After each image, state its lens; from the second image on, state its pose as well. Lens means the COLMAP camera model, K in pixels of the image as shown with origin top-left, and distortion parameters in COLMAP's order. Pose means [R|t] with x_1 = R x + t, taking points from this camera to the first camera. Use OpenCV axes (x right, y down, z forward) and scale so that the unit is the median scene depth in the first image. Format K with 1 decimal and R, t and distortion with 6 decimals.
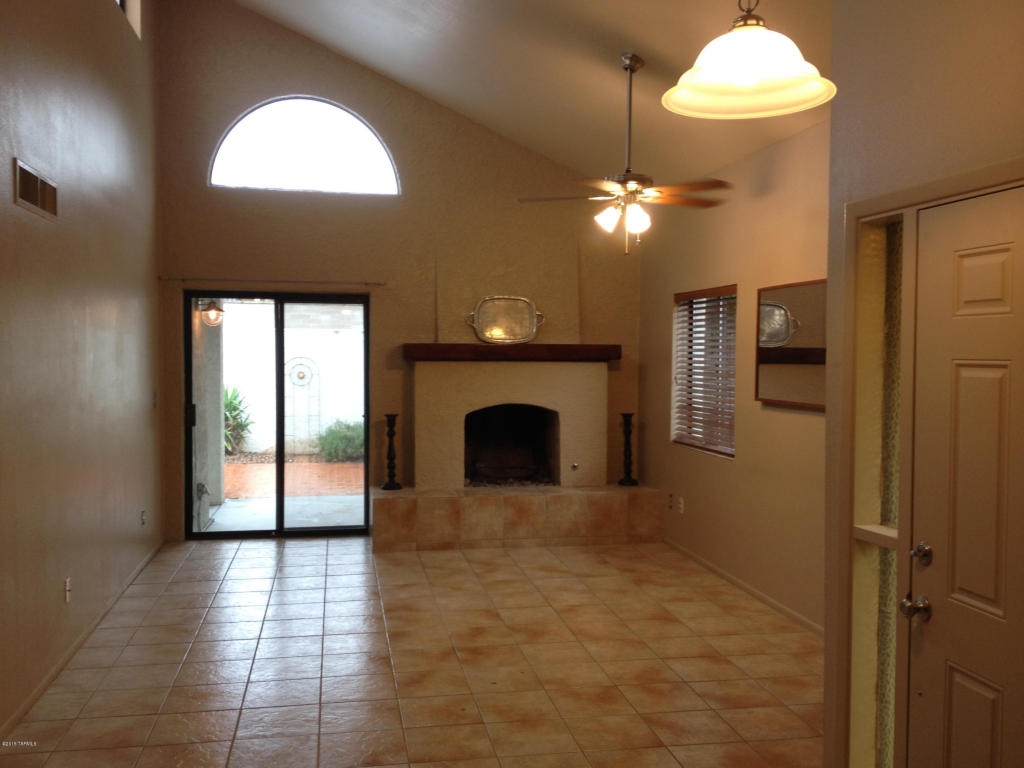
lens RADIAL K [[956.7, 0, 508.7], [0, 956.7, 378.3], [0, 0, 1]] dist [0.134392, -0.254761]
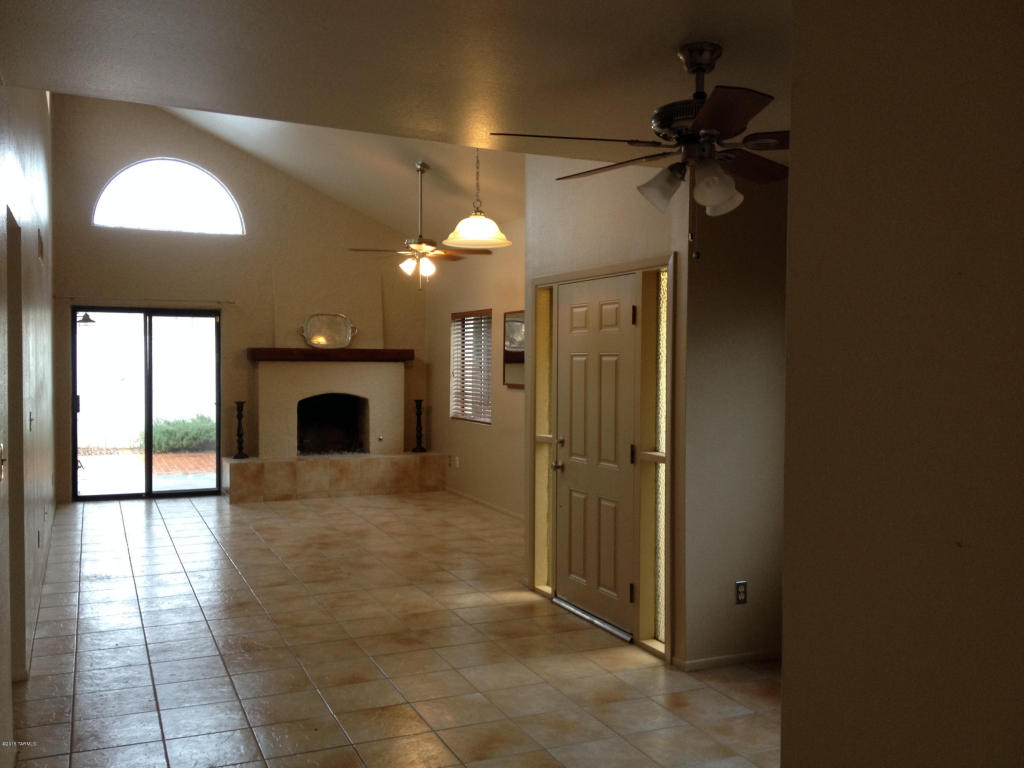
lens RADIAL K [[956.7, 0, 508.7], [0, 956.7, 378.3], [0, 0, 1]] dist [0.134392, -0.254761]
pose [[0.974358, -0.005235, 0.224941, -0.063505], [0.007190, 0.999943, -0.007874, 0.019425], [-0.224887, 0.009289, 0.974341, -0.391062]]
